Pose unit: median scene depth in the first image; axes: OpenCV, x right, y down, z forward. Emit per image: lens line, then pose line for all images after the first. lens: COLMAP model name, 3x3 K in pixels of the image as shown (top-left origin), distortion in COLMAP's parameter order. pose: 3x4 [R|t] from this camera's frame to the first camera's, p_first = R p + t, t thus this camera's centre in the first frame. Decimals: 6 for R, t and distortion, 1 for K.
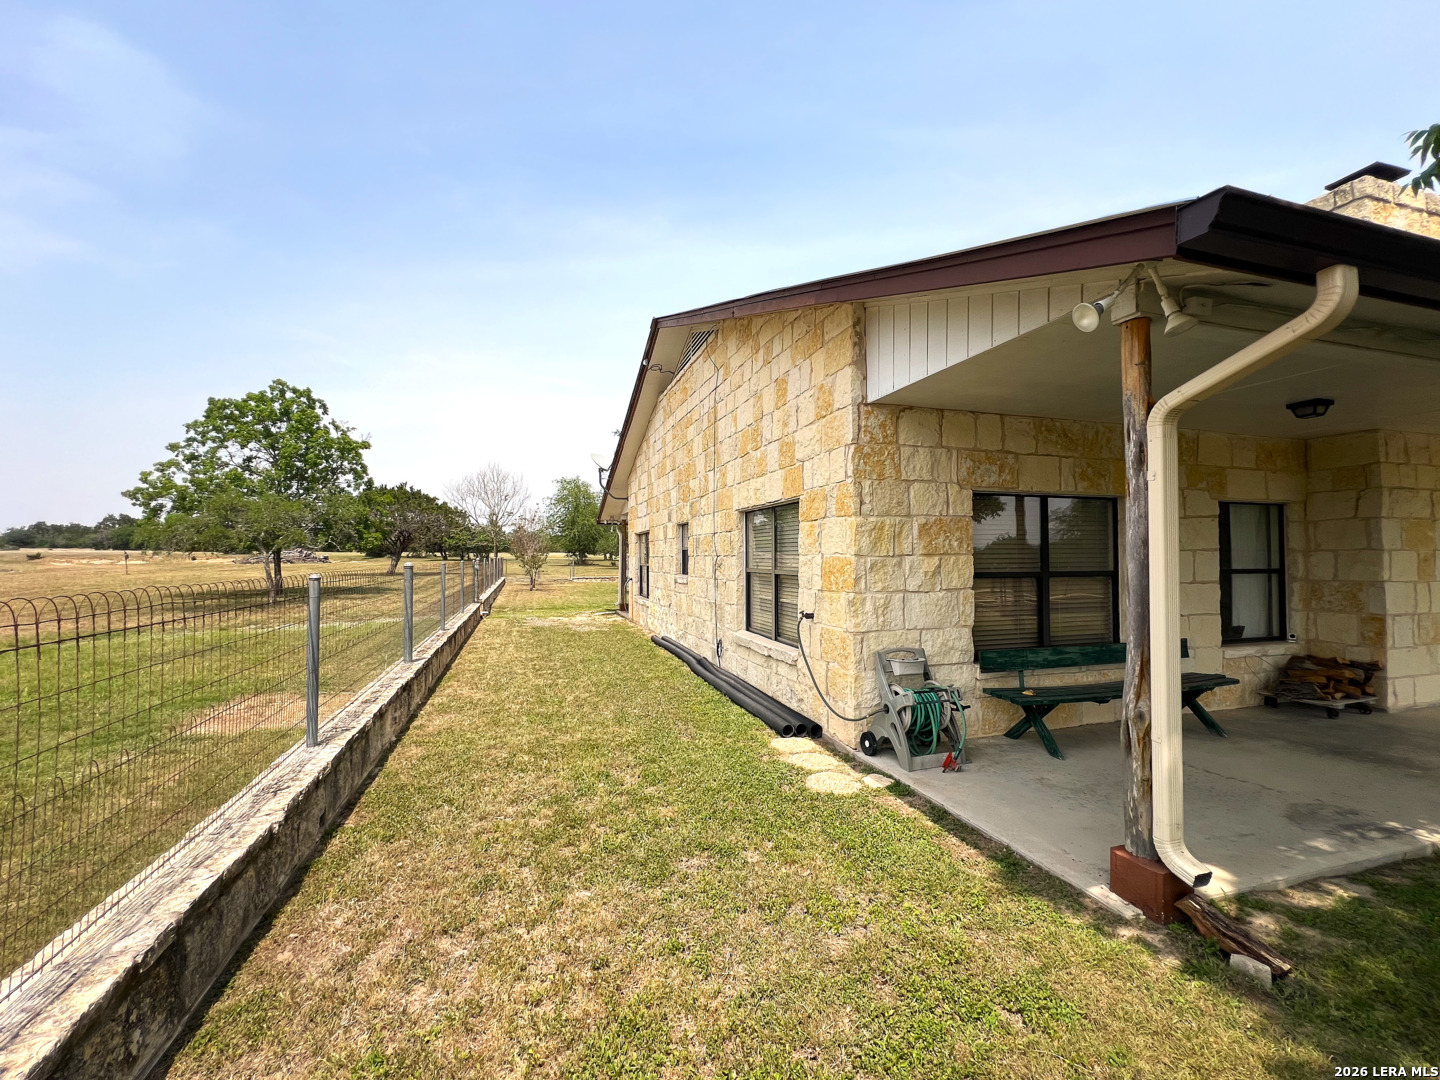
lens RADIAL K [[603.8, 0, 720.0], [0, 603.8, 540.0], [0, 0, 1]] dist [-0.000060, 0.000115]
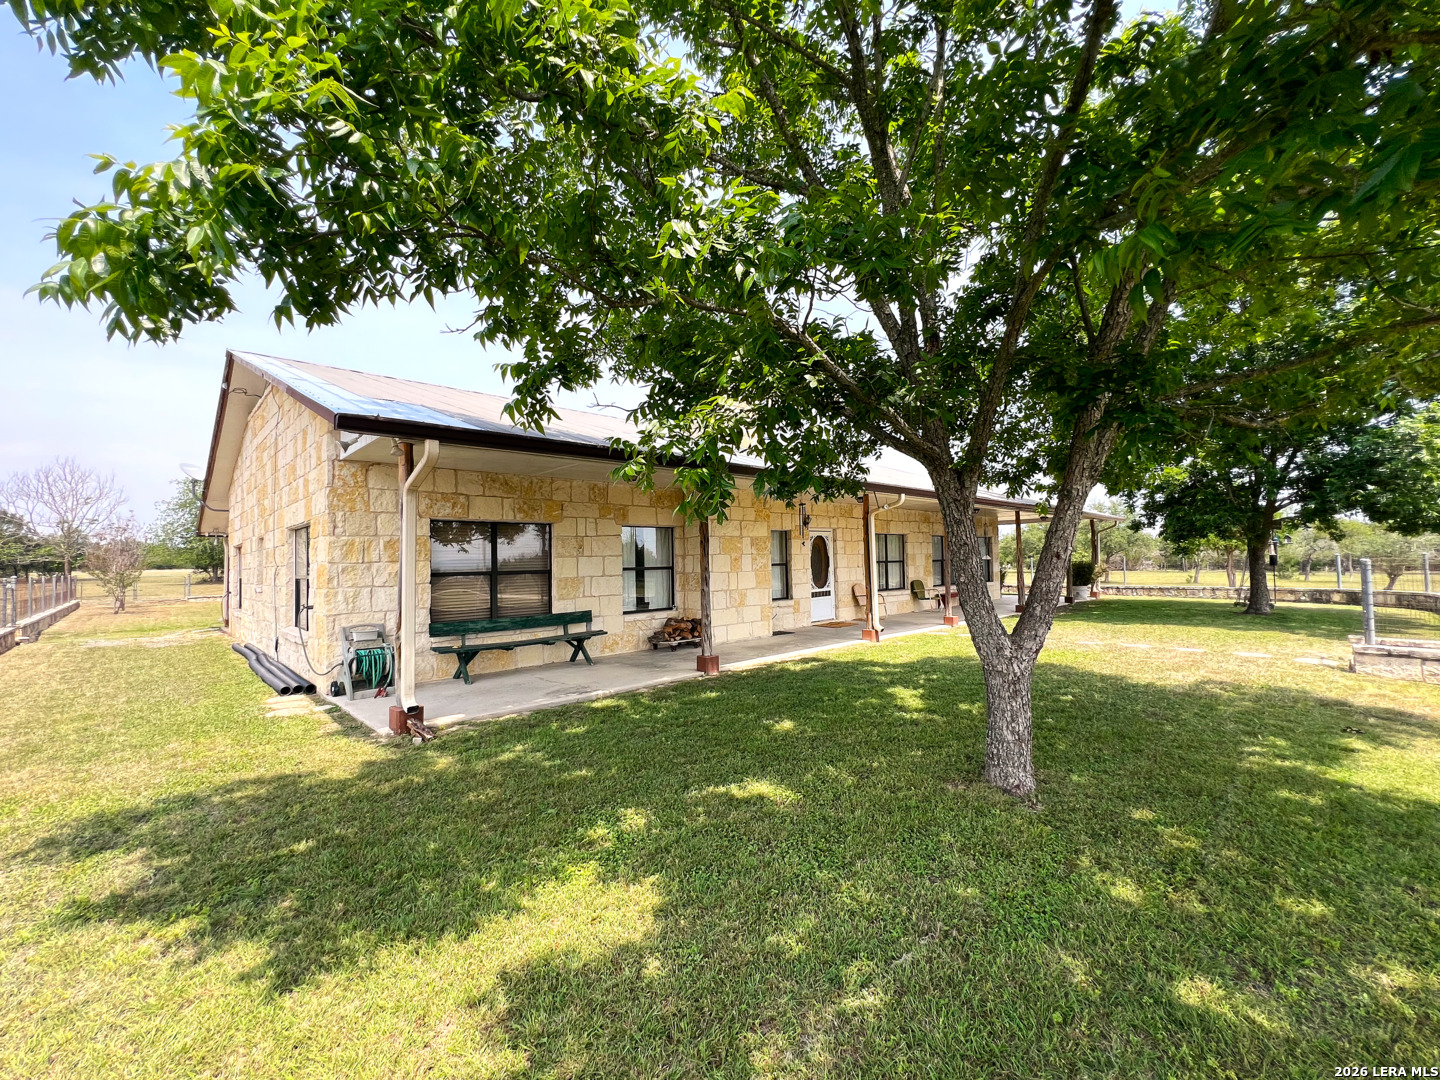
lens RADIAL K [[603.8, 0, 720.0], [0, 603.8, 540.0], [0, 0, 1]] dist [-0.000060, 0.000115]
pose [[0.899590, -0.002171, 0.436730, 0.392438], [0.008967, 0.999869, -0.013500, -0.001710], [-0.436643, 0.016060, 0.899491, -0.659572]]
